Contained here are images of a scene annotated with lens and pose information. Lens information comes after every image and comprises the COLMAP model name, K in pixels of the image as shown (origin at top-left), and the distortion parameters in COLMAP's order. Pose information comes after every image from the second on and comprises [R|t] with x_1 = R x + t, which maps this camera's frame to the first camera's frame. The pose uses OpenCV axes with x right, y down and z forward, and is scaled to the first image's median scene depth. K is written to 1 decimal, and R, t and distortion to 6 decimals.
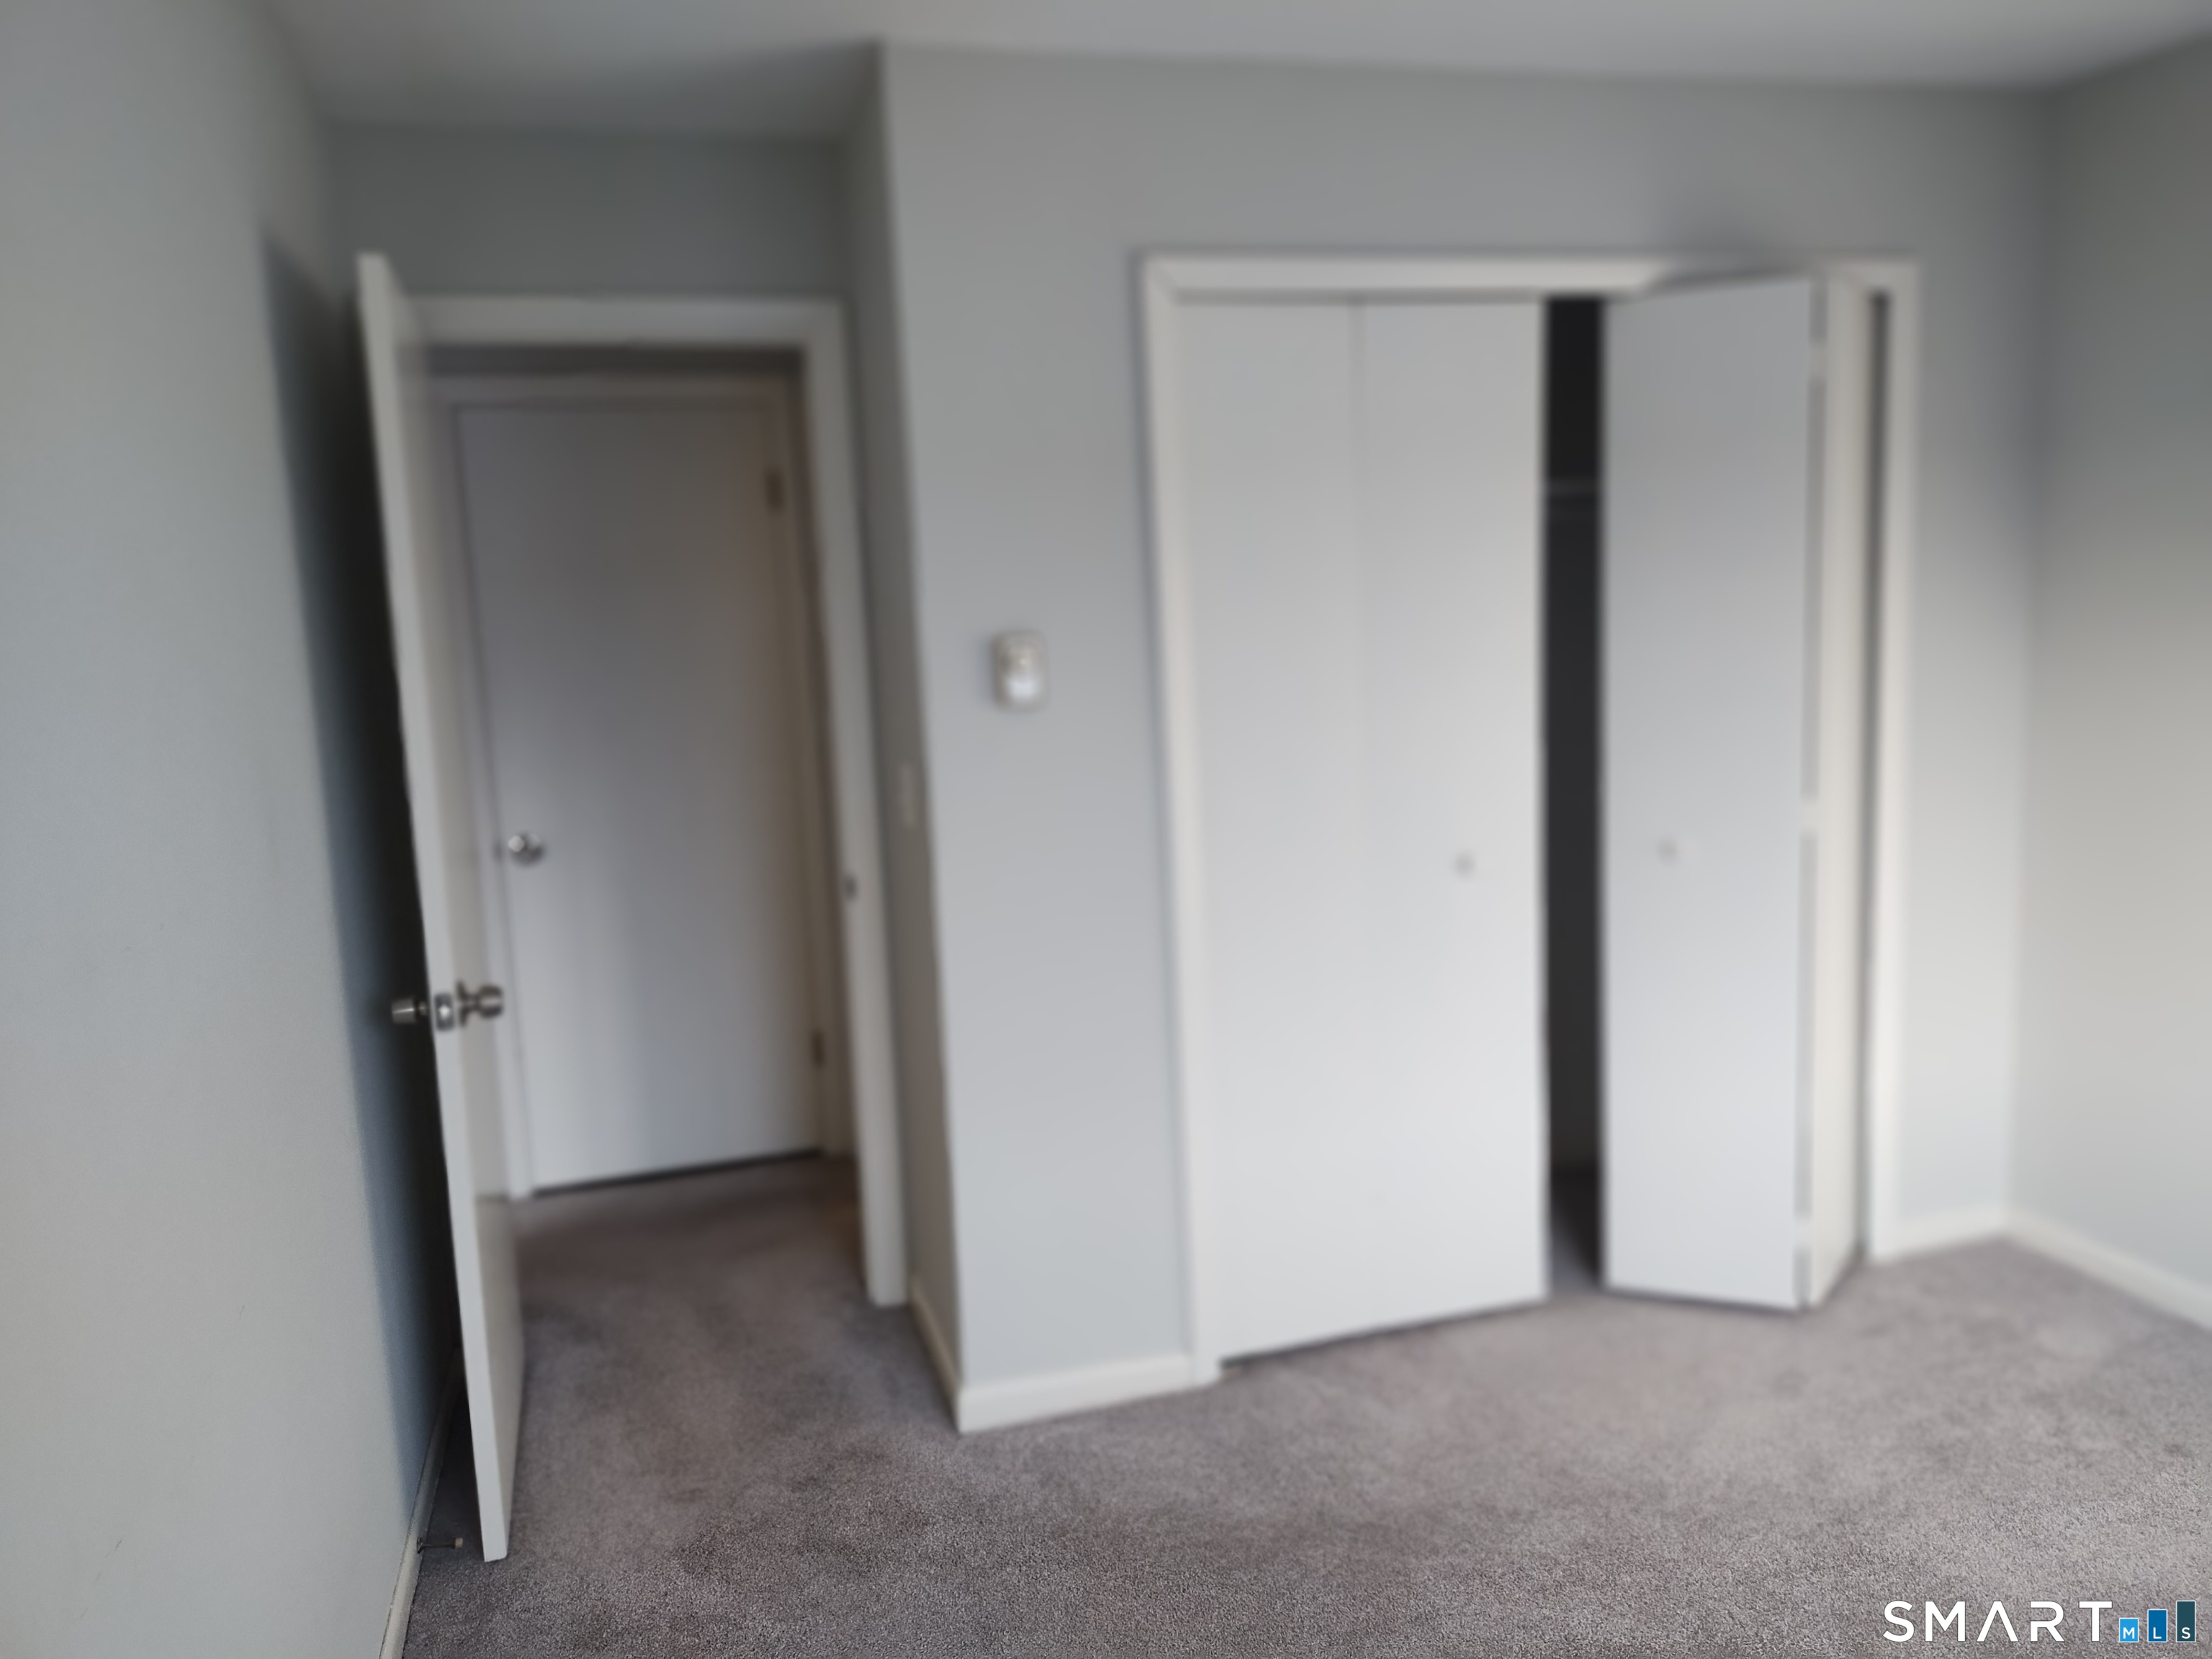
lens RADIAL K [[1645.0, 0, 1130.1], [0, 1645.0, 825.3], [0, 0, 1]] dist [0.007278, -0.001133]
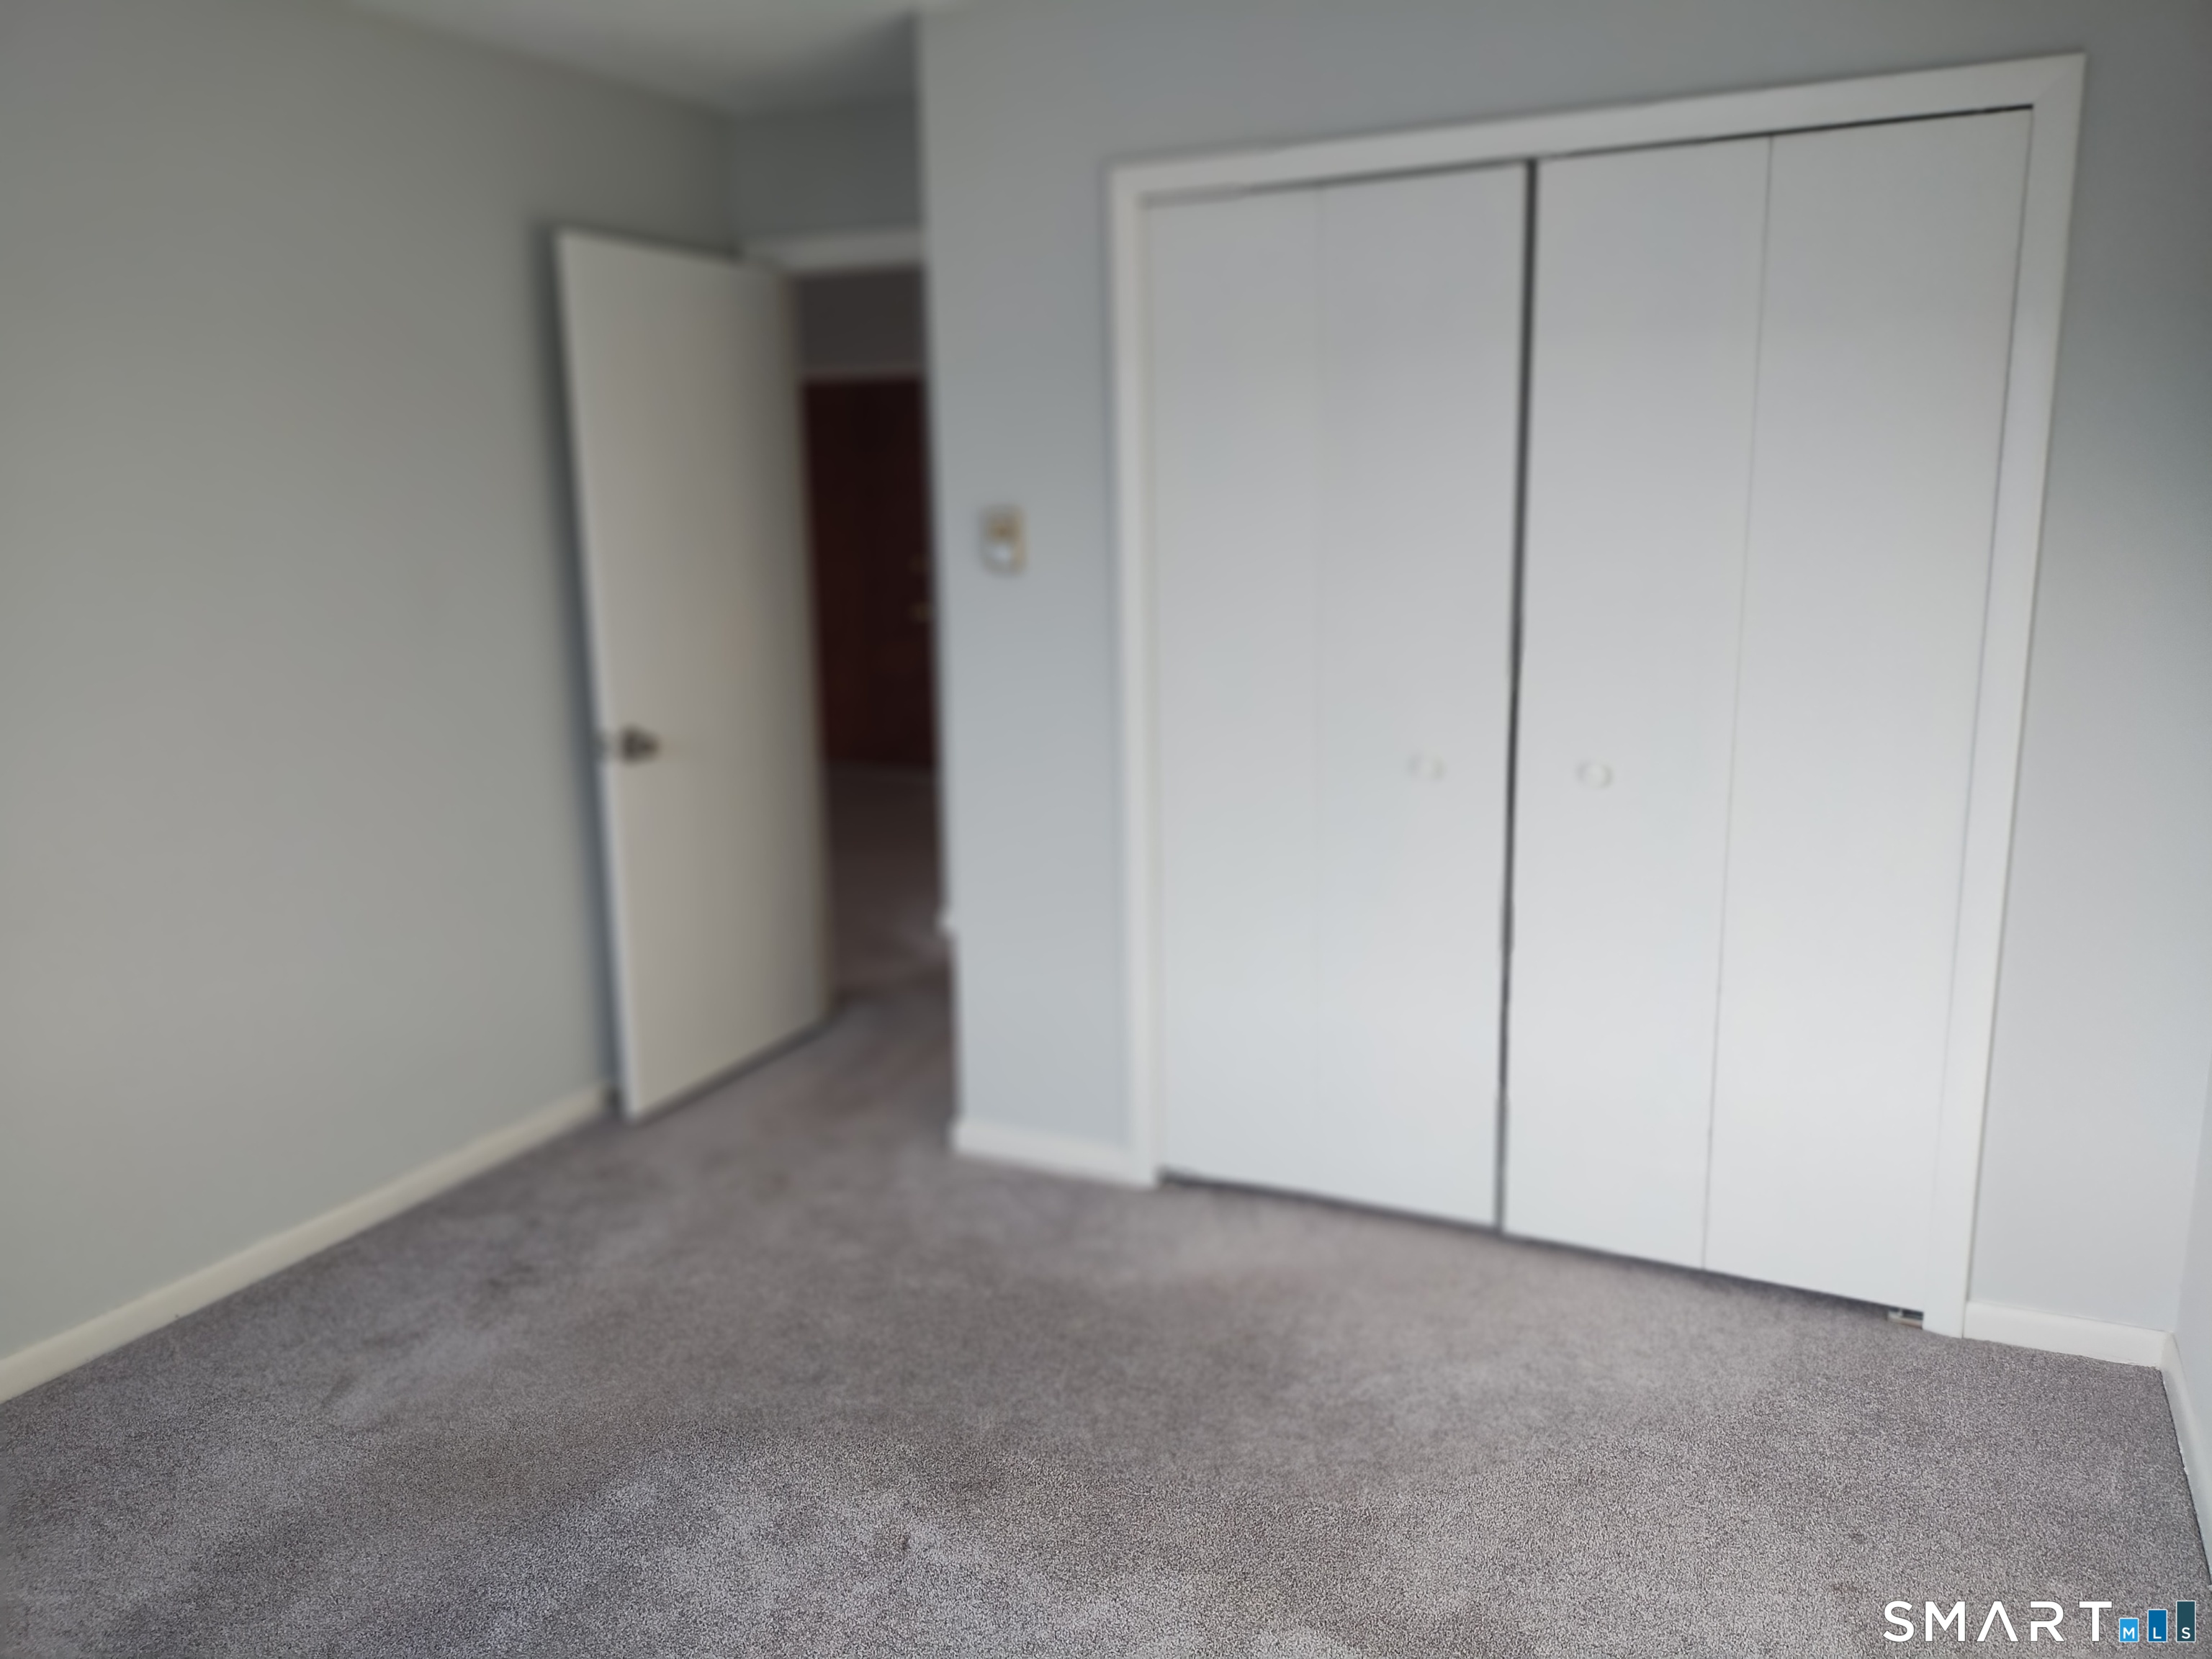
lens RADIAL K [[1671.5, 0, 1106.0], [0, 1671.5, 829.5], [0, 0, 1]] dist [0.045006, -0.076180]
pose [[0.734377, 0.166754, -0.657938, 0.839686], [-0.106697, 0.985661, 0.130723, -0.054315], [0.670303, -0.025800, 0.741639, 0.154279]]
